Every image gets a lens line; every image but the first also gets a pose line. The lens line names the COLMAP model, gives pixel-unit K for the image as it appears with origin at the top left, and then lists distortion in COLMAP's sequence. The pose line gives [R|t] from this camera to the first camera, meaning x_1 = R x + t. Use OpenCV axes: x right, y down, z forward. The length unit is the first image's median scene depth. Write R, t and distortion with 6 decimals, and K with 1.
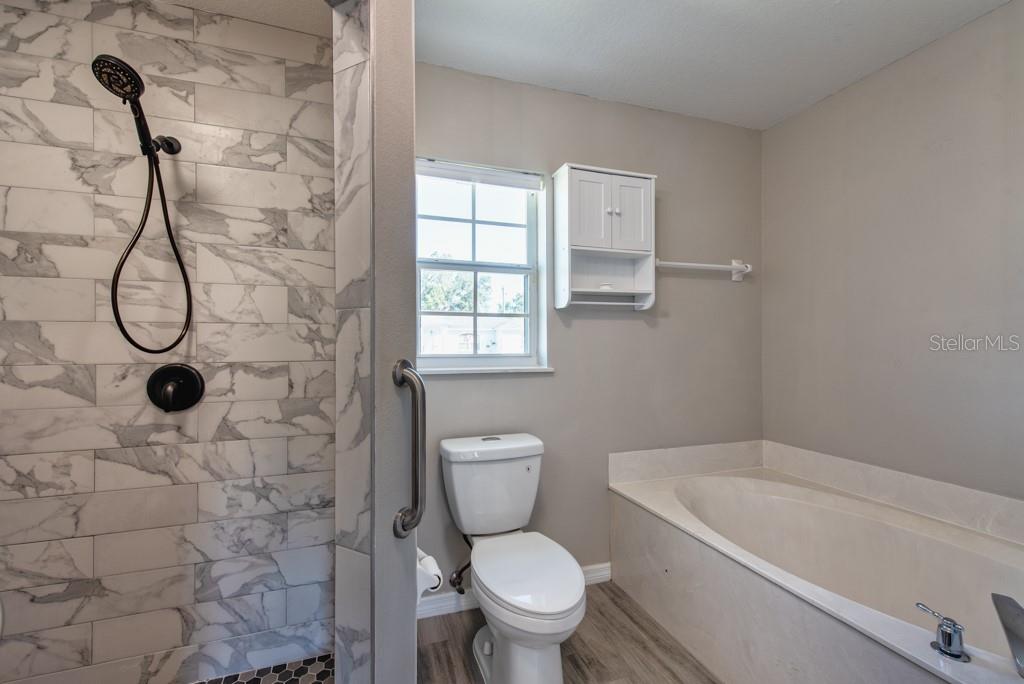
lens RADIAL K [[406.9, 0, 506.4], [0, 406.9, 340.4], [0, 0, 1]] dist [0.000851, -0.000075]
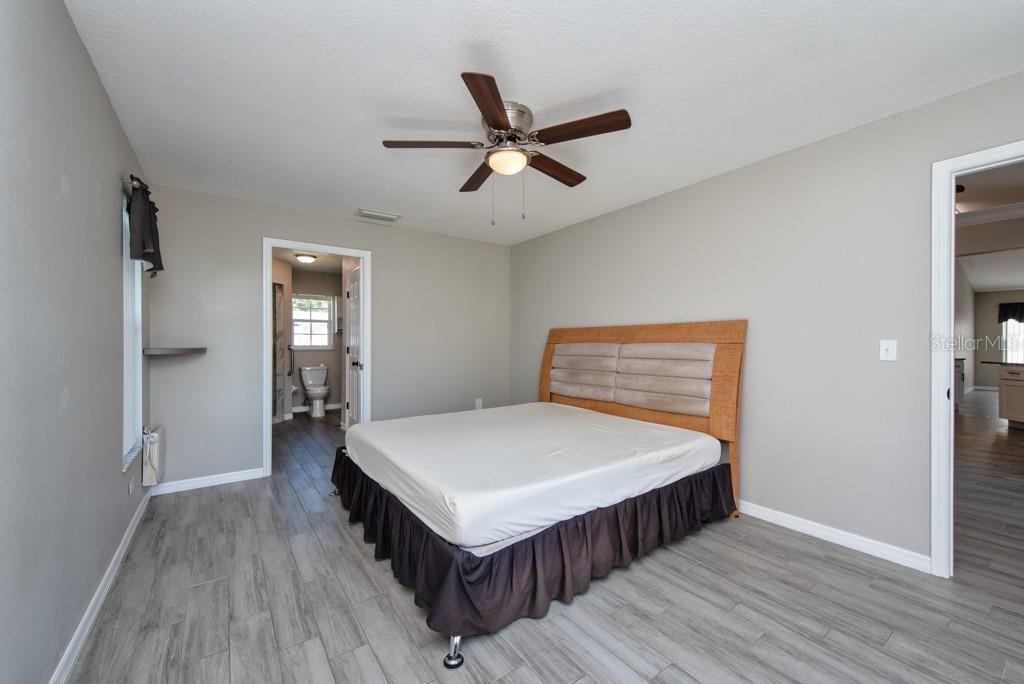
lens RADIAL K [[406.9, 0, 516.8], [0, 406.9, 344.2], [0, 0, 1]] dist [0.000851, -0.000075]
pose [[0.963739, -0.002239, 0.266837, 0.733537], [0.001716, 0.999996, 0.002194, 0.020920], [-0.266841, -0.001657, 0.963739, -3.031983]]
